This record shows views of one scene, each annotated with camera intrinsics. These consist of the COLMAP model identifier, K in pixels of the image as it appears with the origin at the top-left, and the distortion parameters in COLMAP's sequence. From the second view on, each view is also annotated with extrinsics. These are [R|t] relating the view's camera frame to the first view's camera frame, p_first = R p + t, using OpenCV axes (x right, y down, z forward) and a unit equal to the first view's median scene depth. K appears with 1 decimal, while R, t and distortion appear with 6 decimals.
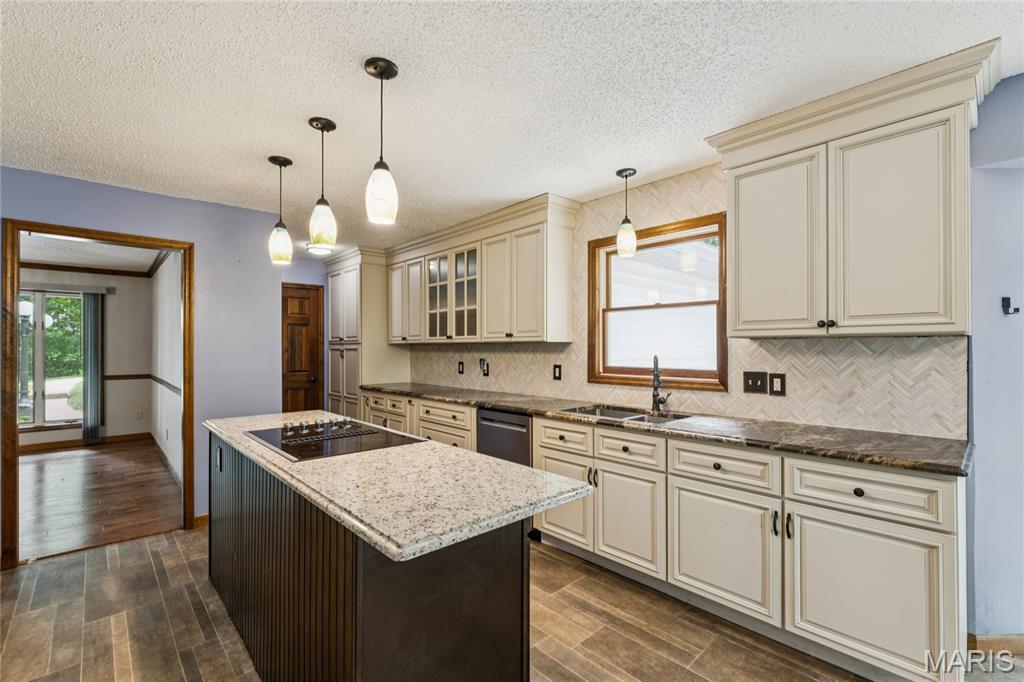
lens RADIAL K [[451.2, 0, 511.8], [0, 451.2, 344.4], [0, 0, 1]] dist [-0.003260, 0.000551]
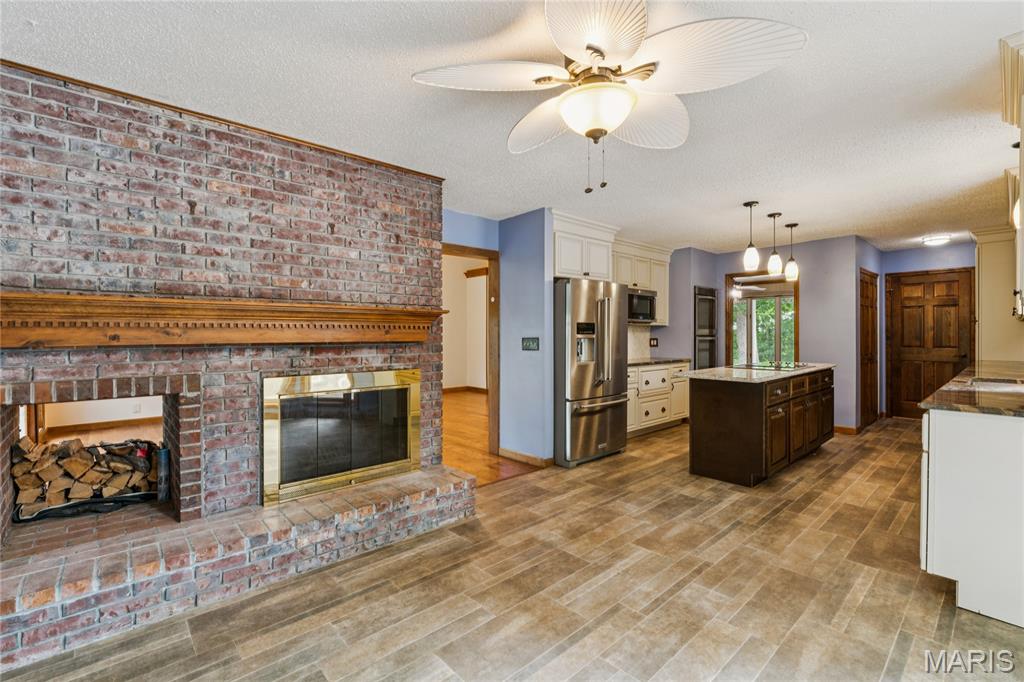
lens RADIAL K [[451.2, 0, 511.8], [0, 451.2, 335.3], [0, 0, 1]] dist [-0.003260, 0.000551]
pose [[-0.012154, 0.006840, -0.999903, 1.376653], [0.010847, 0.999919, 0.006708, 0.025694], [0.999867, -0.010764, -0.012227, -0.137361]]
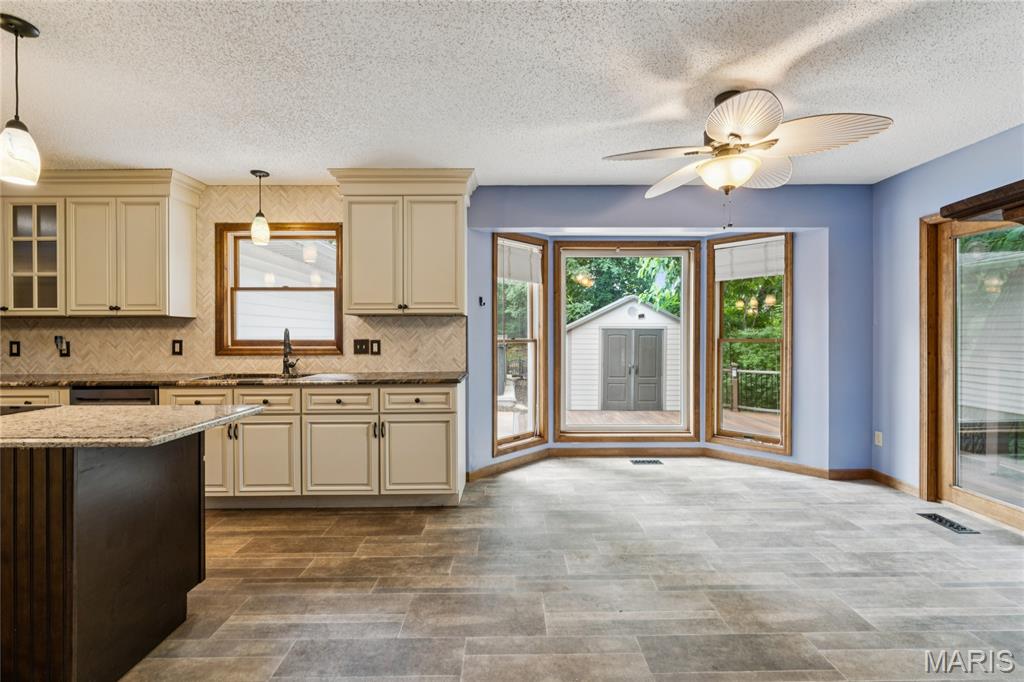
lens RADIAL K [[451.2, 0, 512.4], [0, 451.2, 339.2], [0, 0, 1]] dist [-0.003260, 0.000551]
pose [[0.673487, -0.008372, 0.739151, -0.191653], [-0.003471, 0.999889, 0.014487, 0.036806], [-0.739191, -0.012322, 0.673384, -0.311729]]
